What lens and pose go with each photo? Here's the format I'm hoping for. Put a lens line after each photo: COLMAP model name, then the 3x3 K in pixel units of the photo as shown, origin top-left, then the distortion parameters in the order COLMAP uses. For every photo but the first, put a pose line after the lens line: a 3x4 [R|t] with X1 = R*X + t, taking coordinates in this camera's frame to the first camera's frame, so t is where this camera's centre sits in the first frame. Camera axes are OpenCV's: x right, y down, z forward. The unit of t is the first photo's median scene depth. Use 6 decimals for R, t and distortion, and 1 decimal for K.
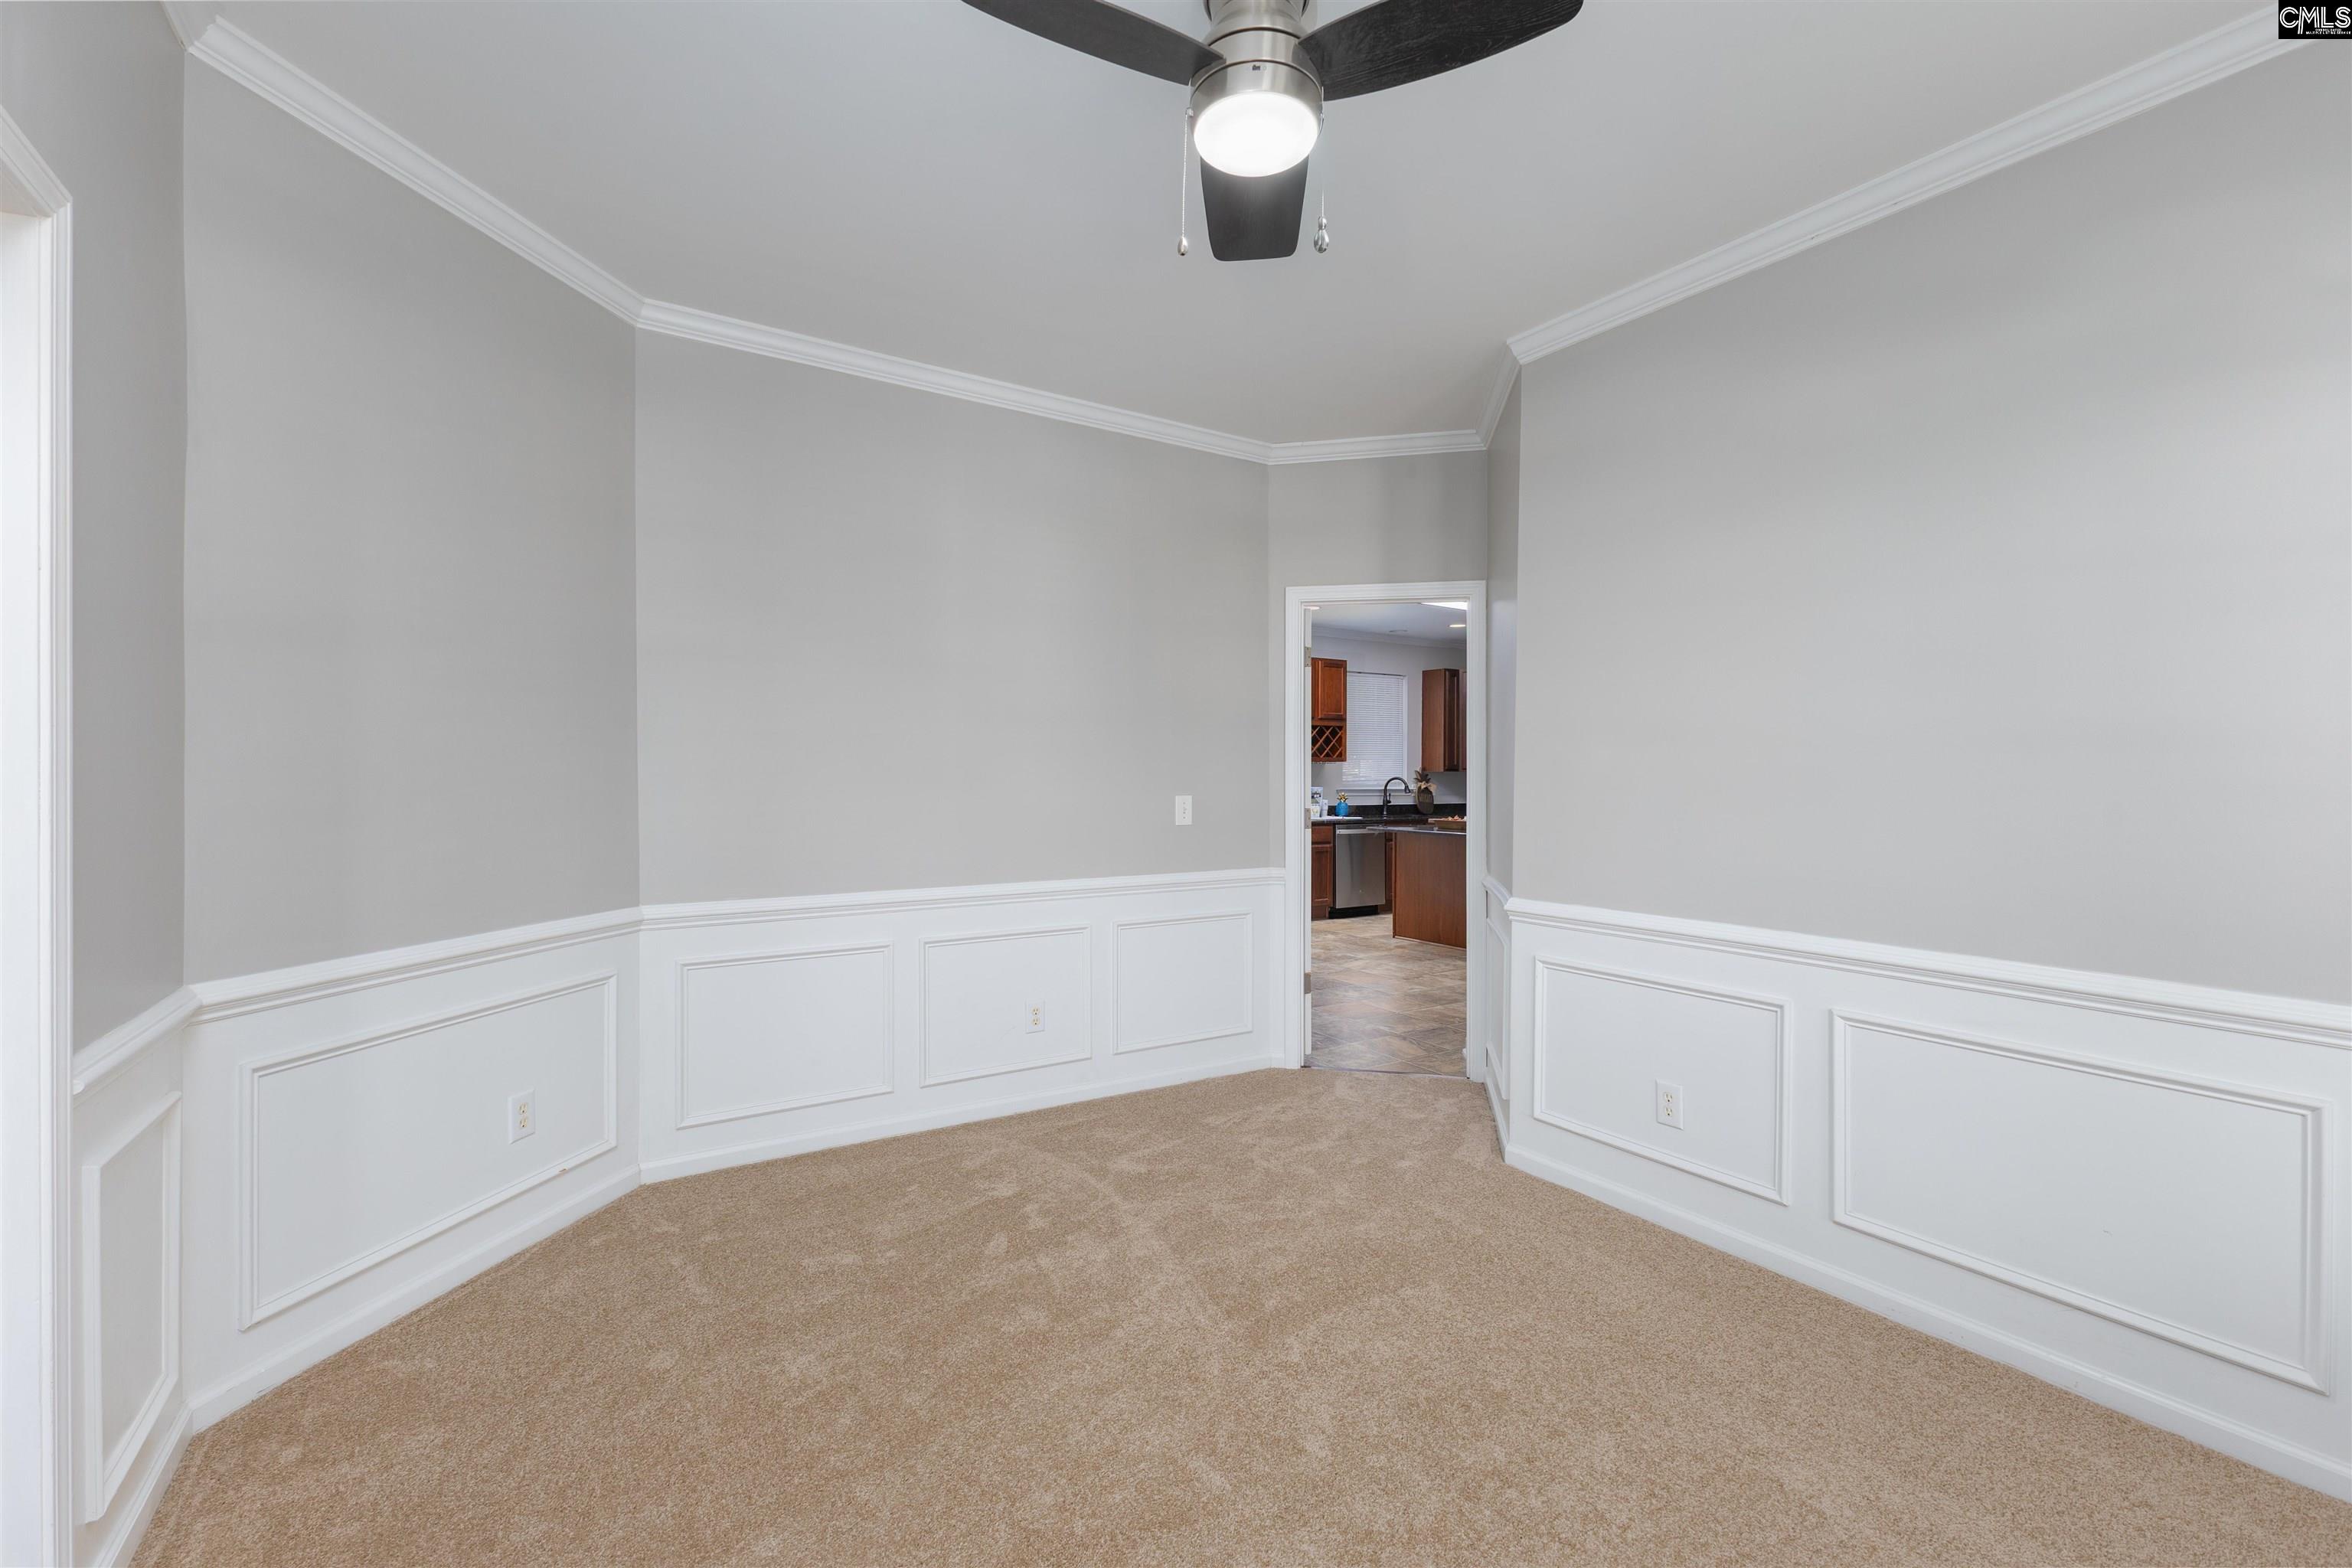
lens RADIAL K [[1015.8, 0, 1167.5], [0, 1015.8, 778.6], [0, 0, 1]] dist [0.003979, 0.000686]
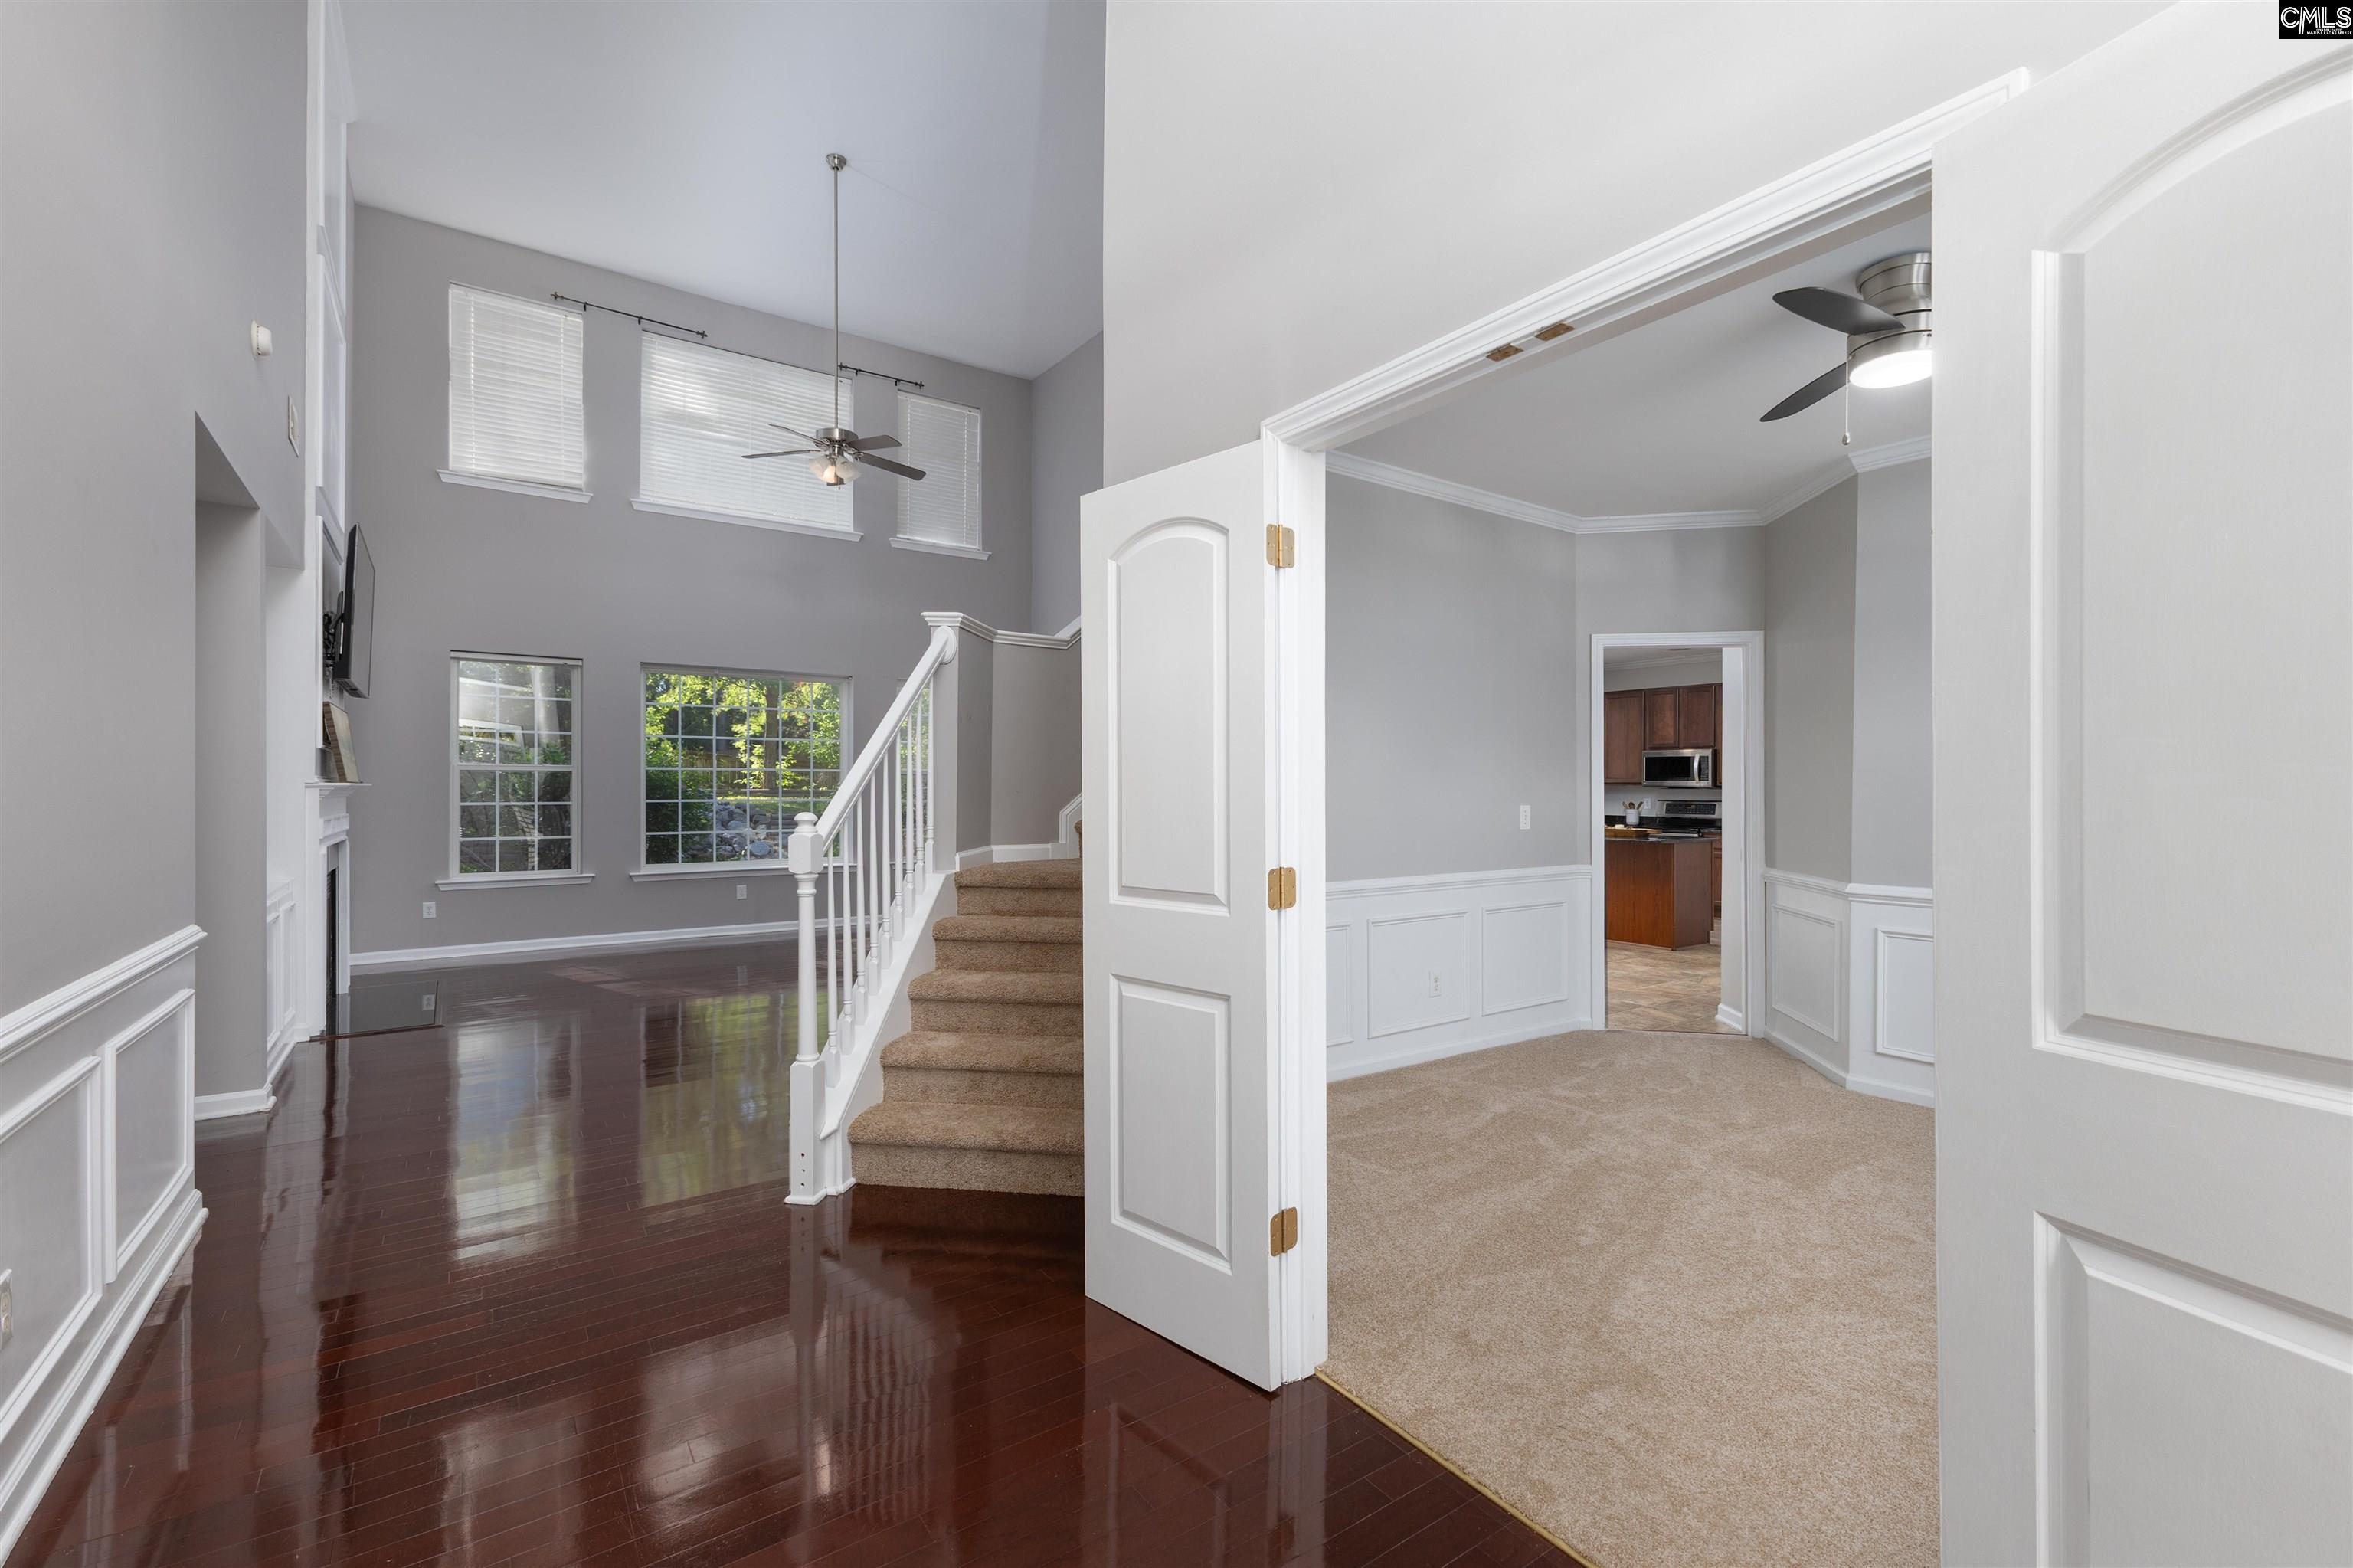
lens RADIAL K [[1016.3, 0, 1175.8], [0, 1016.3, 785.0], [0, 0, 1]] dist [0.003979, 0.000686]
pose [[0.999254, 0.000365, 0.038629, -0.506904], [-0.000291, 0.999998, -0.001918, -0.005546], [-0.038629, 0.001905, 0.999252, -0.232863]]
